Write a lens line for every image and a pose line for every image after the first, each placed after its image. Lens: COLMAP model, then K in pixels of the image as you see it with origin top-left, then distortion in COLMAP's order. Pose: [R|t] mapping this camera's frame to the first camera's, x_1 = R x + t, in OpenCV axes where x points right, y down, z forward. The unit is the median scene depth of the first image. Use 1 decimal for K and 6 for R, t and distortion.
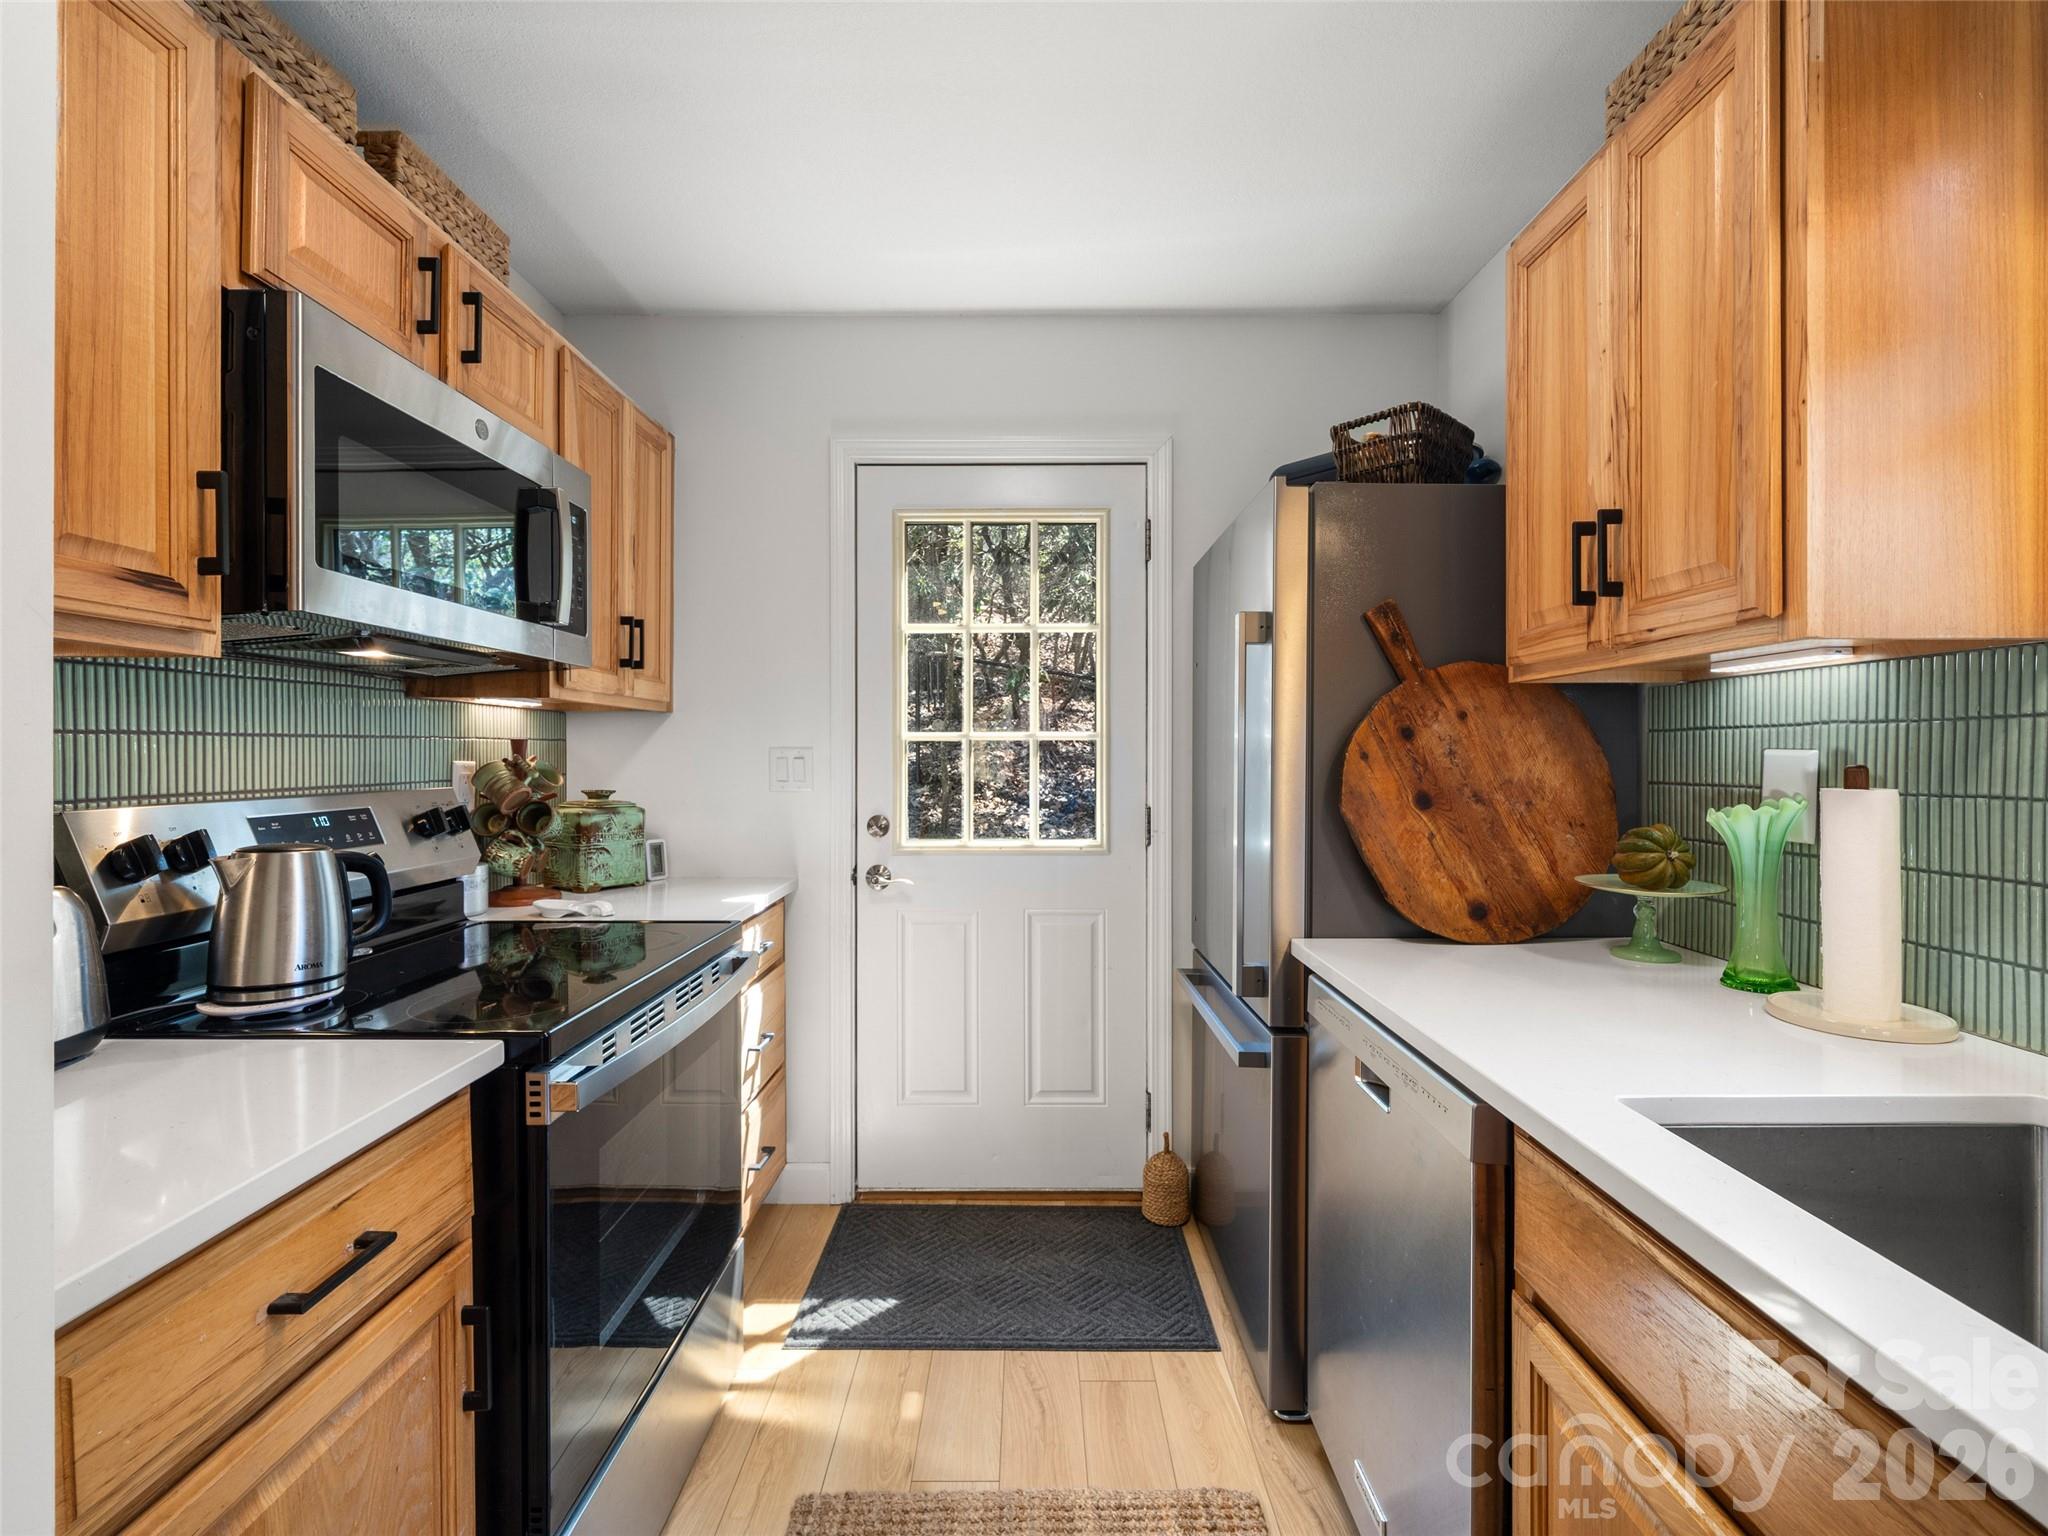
lens RADIAL K [[916.3, 0, 1018.7], [0, 916.3, 755.4], [0, 0, 1]] dist [-0.002485, -0.000422]
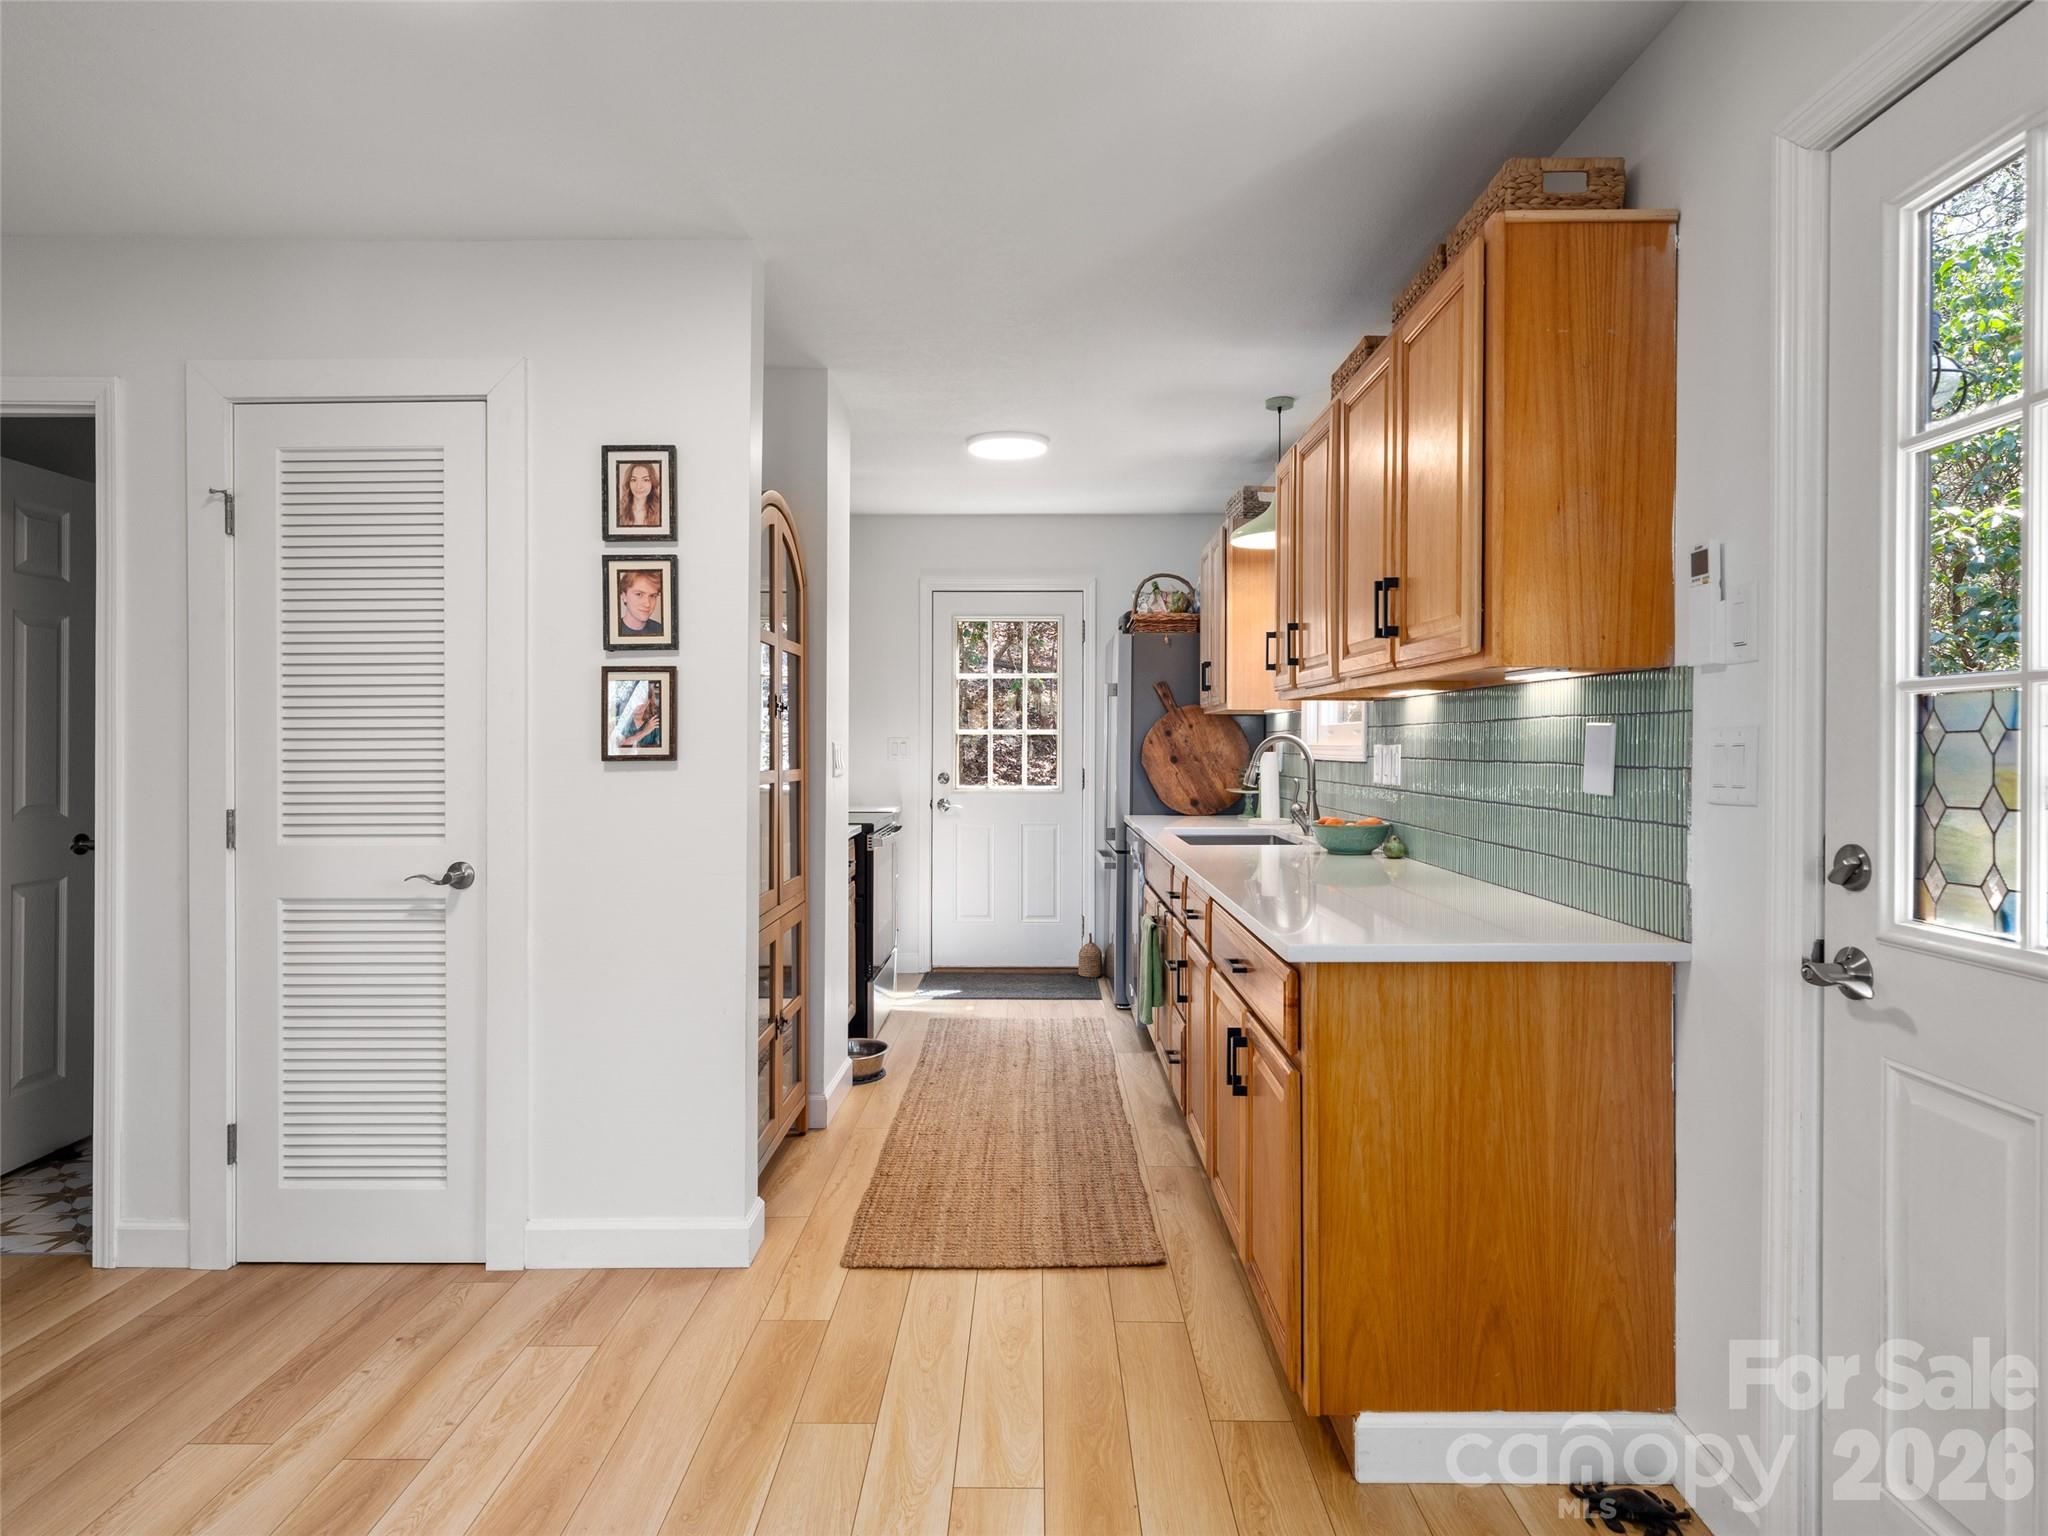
lens RADIAL K [[1135.8, 0, 1014.4], [0, 1135.8, 747.2], [0, 0, 1]] dist [-0.000611, 0.000204]
pose [[0.999958, 0.002736, -0.008743, 0.027155], [-0.002725, 0.999996, 0.001200, 0.012565], [0.008746, -0.001176, 0.999961, -2.264827]]
